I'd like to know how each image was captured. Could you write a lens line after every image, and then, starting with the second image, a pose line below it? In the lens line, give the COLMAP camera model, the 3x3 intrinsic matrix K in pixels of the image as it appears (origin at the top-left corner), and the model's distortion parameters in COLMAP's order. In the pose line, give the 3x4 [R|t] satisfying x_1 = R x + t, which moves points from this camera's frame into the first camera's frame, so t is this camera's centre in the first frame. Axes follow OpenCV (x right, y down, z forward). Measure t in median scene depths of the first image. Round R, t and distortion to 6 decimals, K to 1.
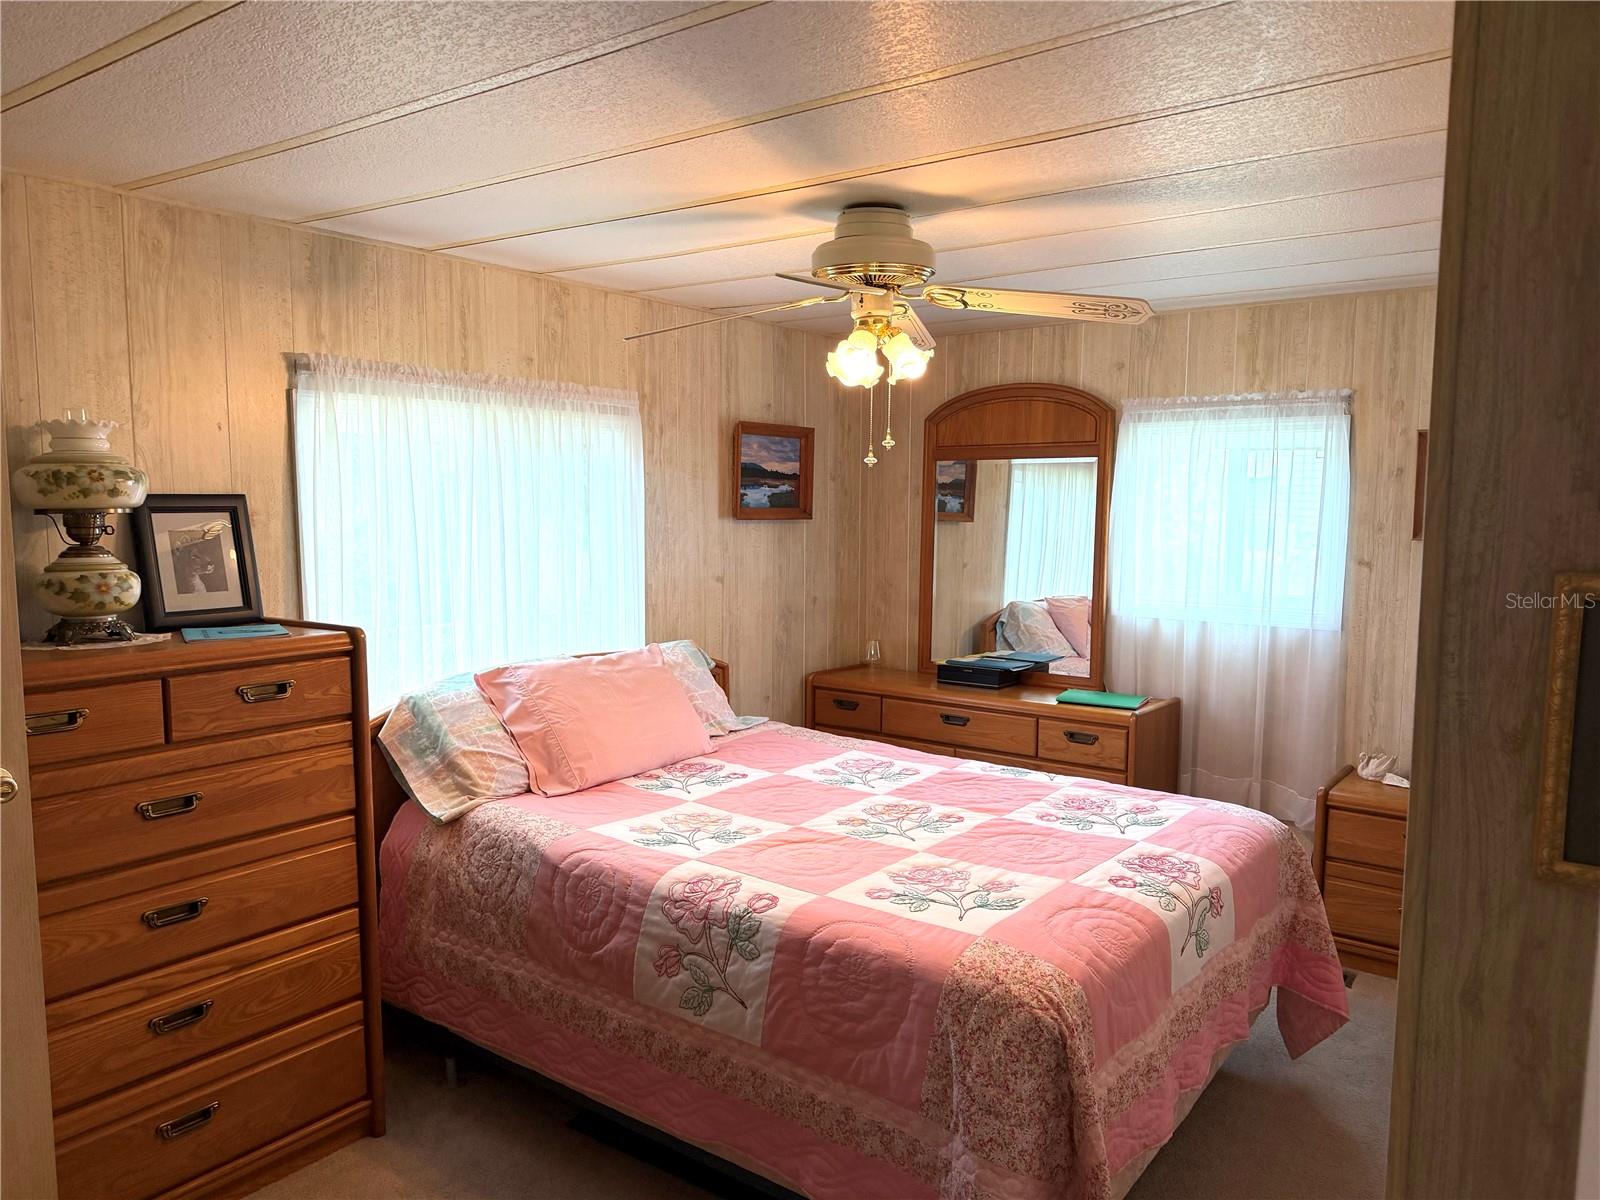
lens RADIAL K [[1119.7, 0, 800.0], [0, 1119.7, 600.0], [0, 0, 1]] dist [0.117960, -0.184388]
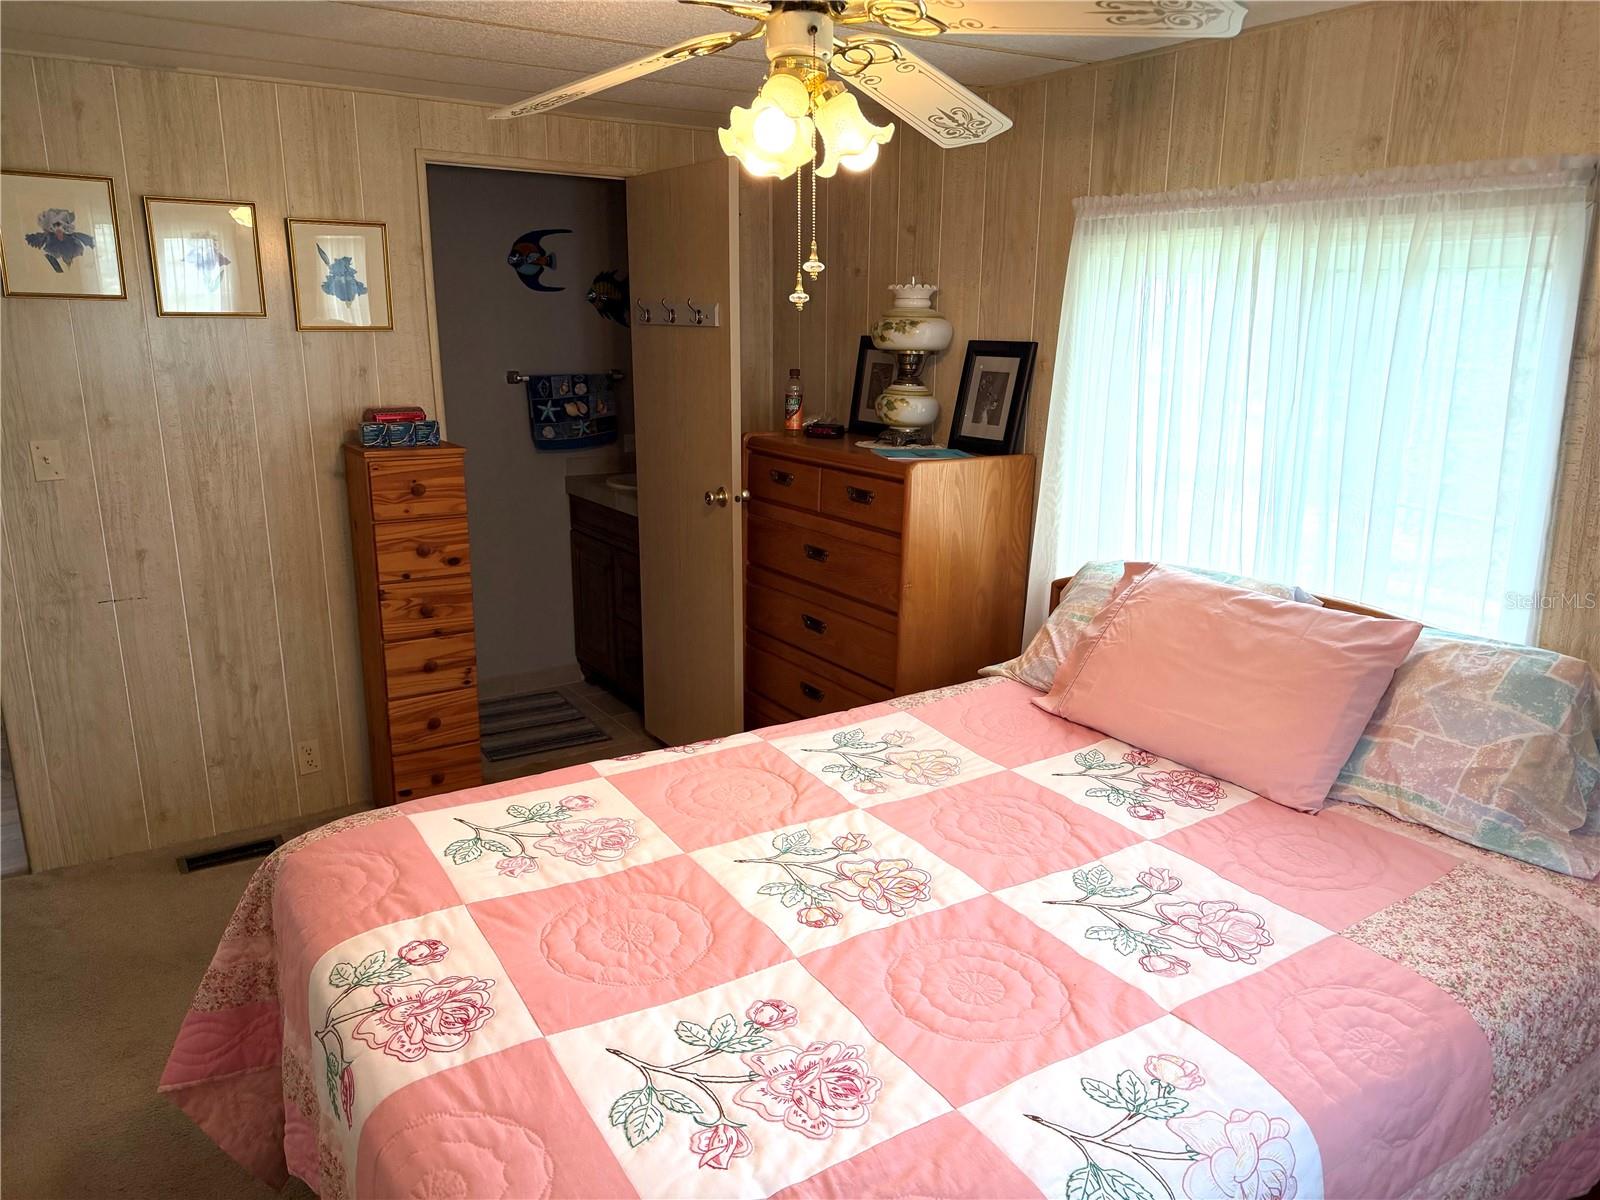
lens RADIAL K [[1103.1, 0, 800.0], [0, 1103.1, 600.0], [0, 0, 1]] dist [0.060810, -0.079387]
pose [[-0.327097, 0.228214, -0.917020, 0.615526], [-0.105099, 0.955596, 0.275302, -0.120409], [0.939128, 0.186428, -0.288587, 1.094743]]
